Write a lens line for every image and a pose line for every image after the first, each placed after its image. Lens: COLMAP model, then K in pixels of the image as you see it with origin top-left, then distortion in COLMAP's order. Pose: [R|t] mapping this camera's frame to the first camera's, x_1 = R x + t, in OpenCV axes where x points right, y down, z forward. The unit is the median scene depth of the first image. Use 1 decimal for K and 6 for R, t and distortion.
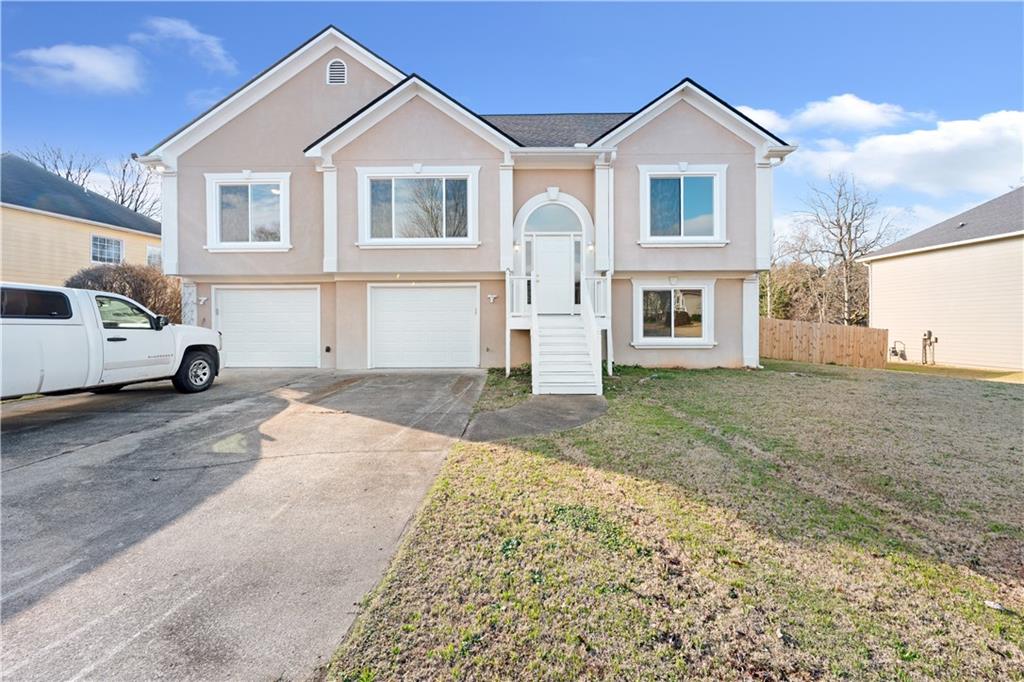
lens RADIAL K [[420.5, 0, 509.7], [0, 420.5, 325.6], [0, 0, 1]] dist [0.003314, 0.000345]
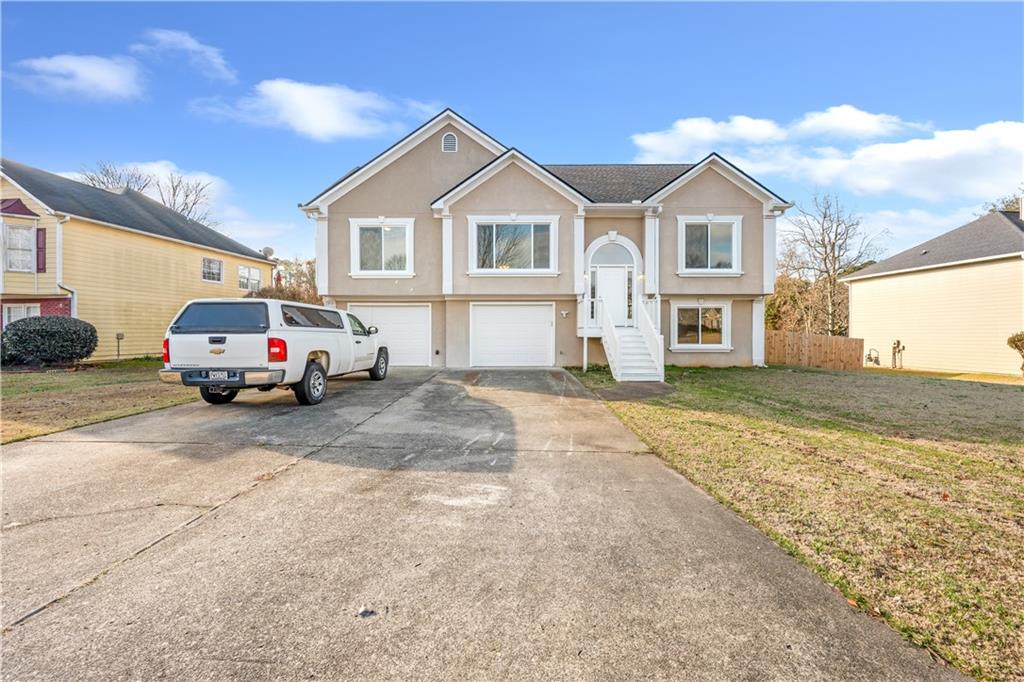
lens RADIAL K [[420.5, 0, 512.7], [0, 420.5, 341.1], [0, 0, 1]] dist [0.003314, 0.000345]
pose [[0.999881, 0.003418, 0.015015, -0.230381], [-0.003552, 0.999954, 0.008879, 0.009702], [-0.014984, -0.008931, 0.999848, -0.329790]]
